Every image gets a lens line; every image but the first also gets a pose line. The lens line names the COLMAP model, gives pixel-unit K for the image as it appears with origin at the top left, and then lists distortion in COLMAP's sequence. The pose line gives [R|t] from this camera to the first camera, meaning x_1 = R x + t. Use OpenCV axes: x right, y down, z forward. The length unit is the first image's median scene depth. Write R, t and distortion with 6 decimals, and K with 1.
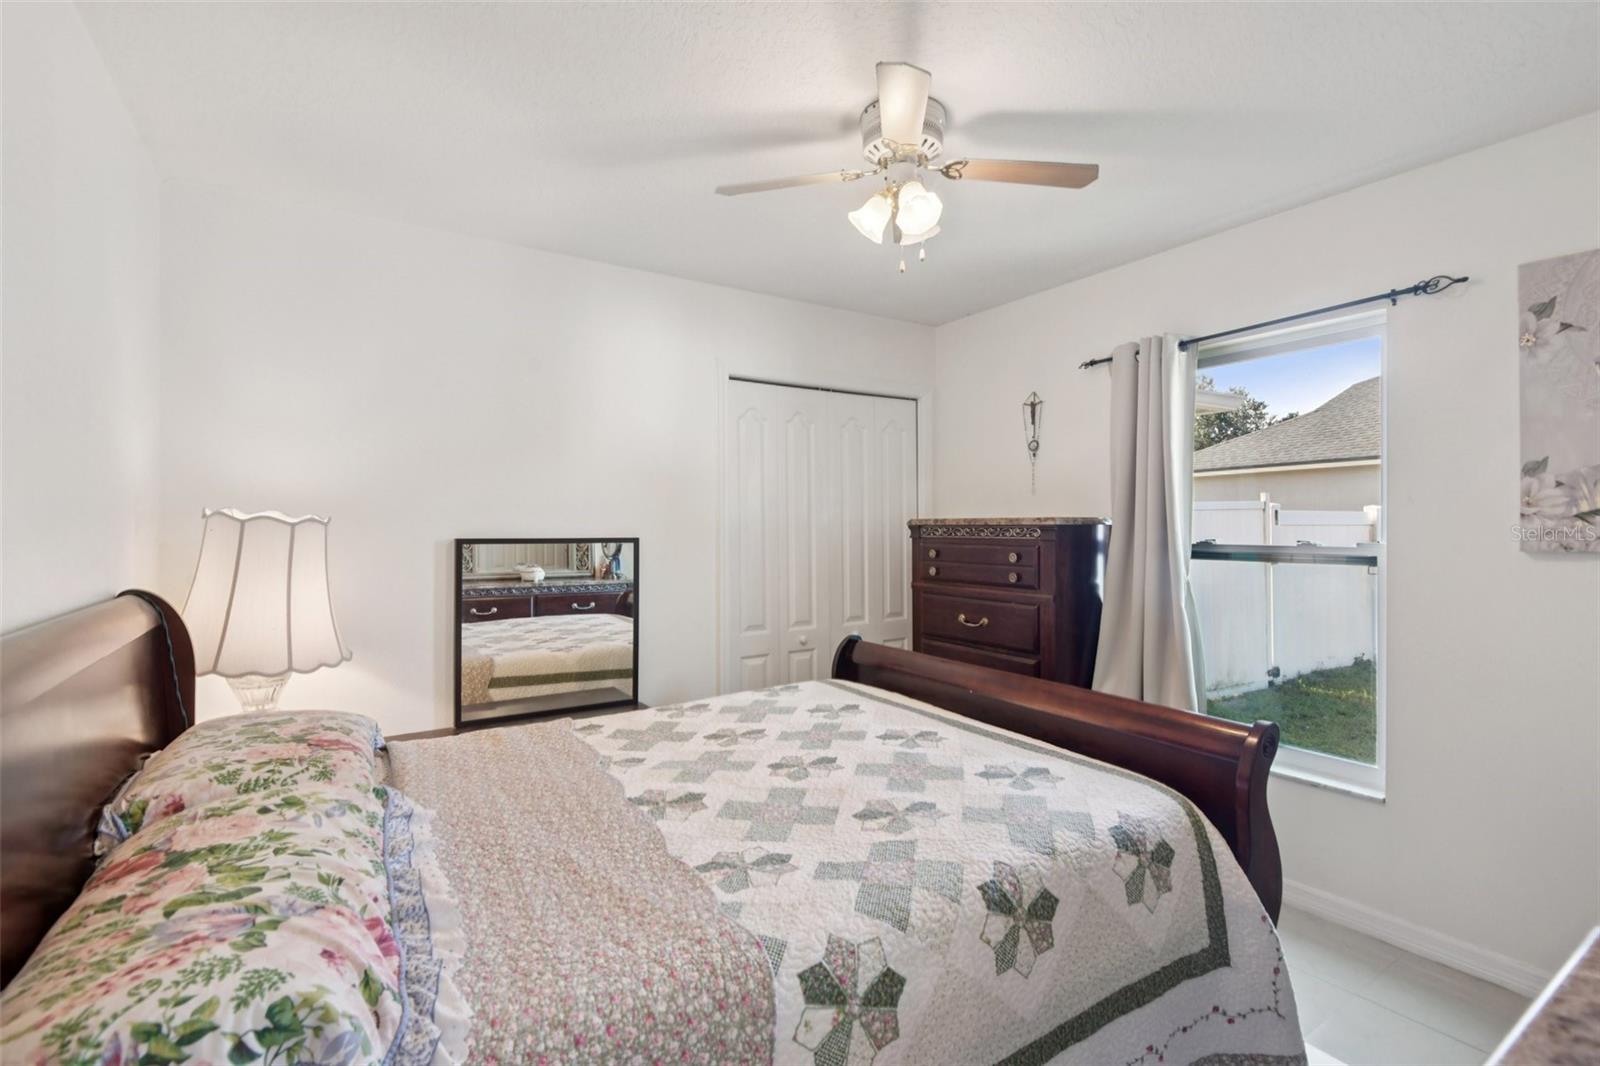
lens RADIAL K [[727.3, 0, 803.3], [0, 727.3, 521.9], [0, 0, 1]] dist [0.017906, -0.017140]
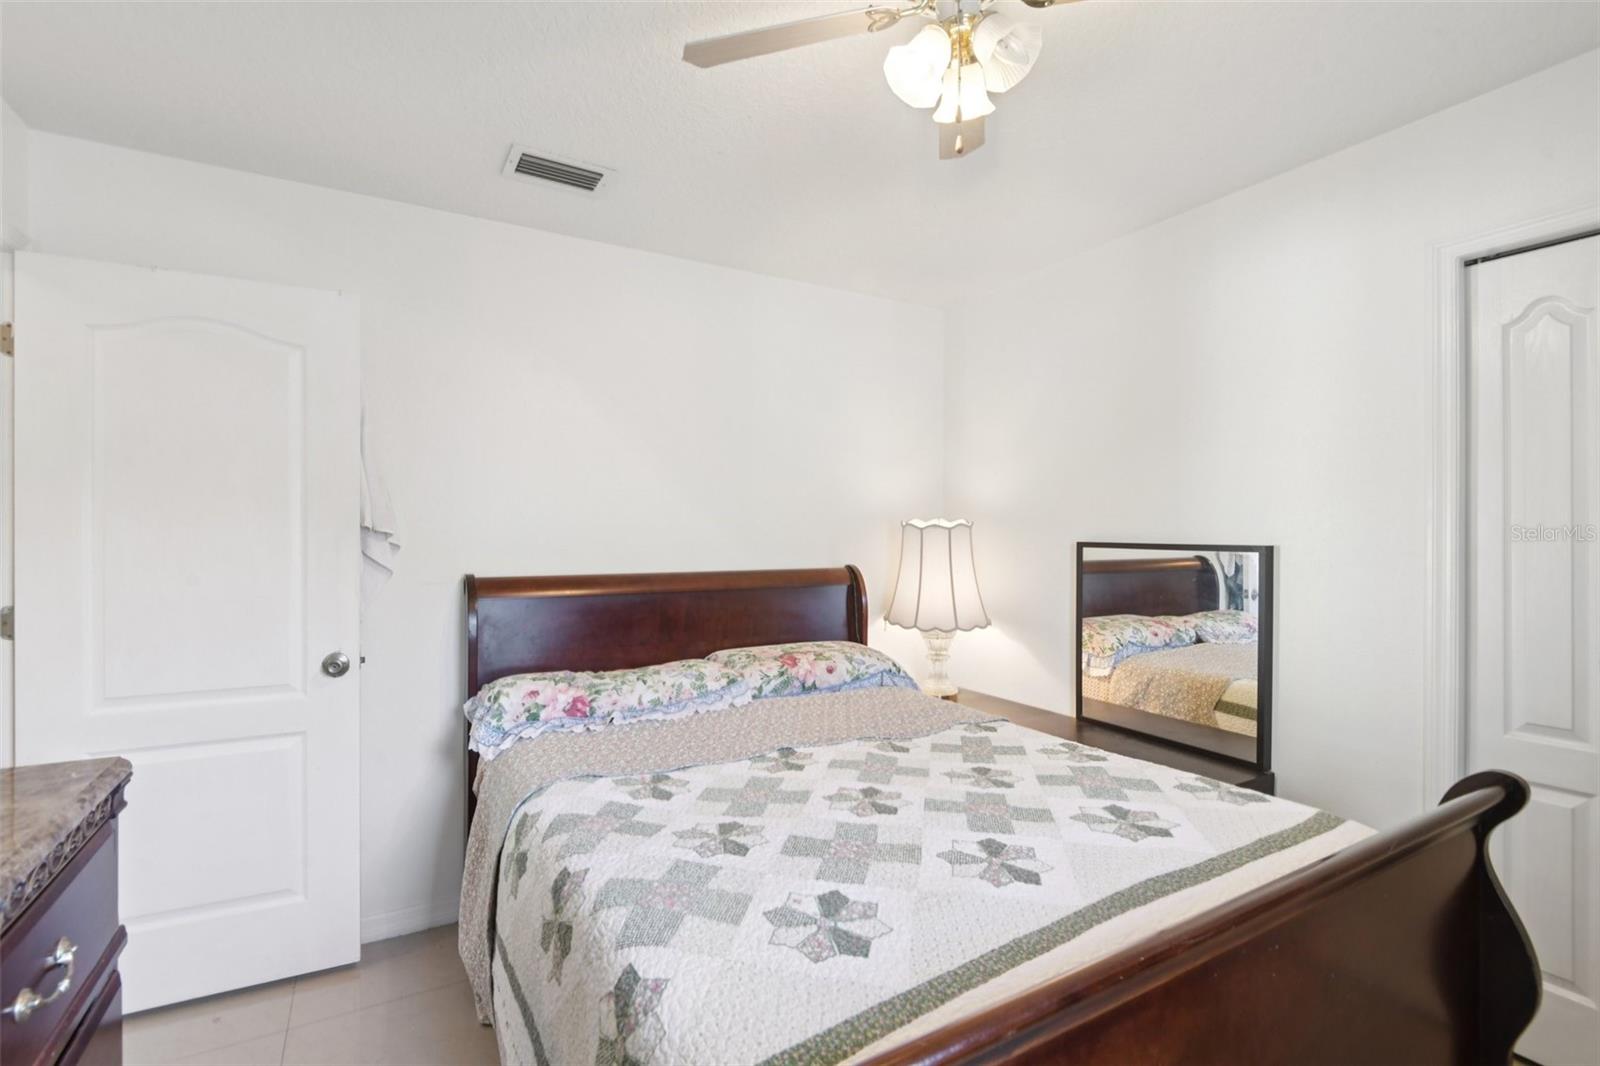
lens RADIAL K [[727.3, 0, 803.3], [0, 727.3, 521.9], [0, 0, 1]] dist [0.017906, -0.017140]
pose [[-0.057338, -0.006098, -0.998336, 0.823525], [0.013175, 0.999890, -0.006865, -0.004619], [0.998268, -0.013547, -0.057252, 0.884677]]
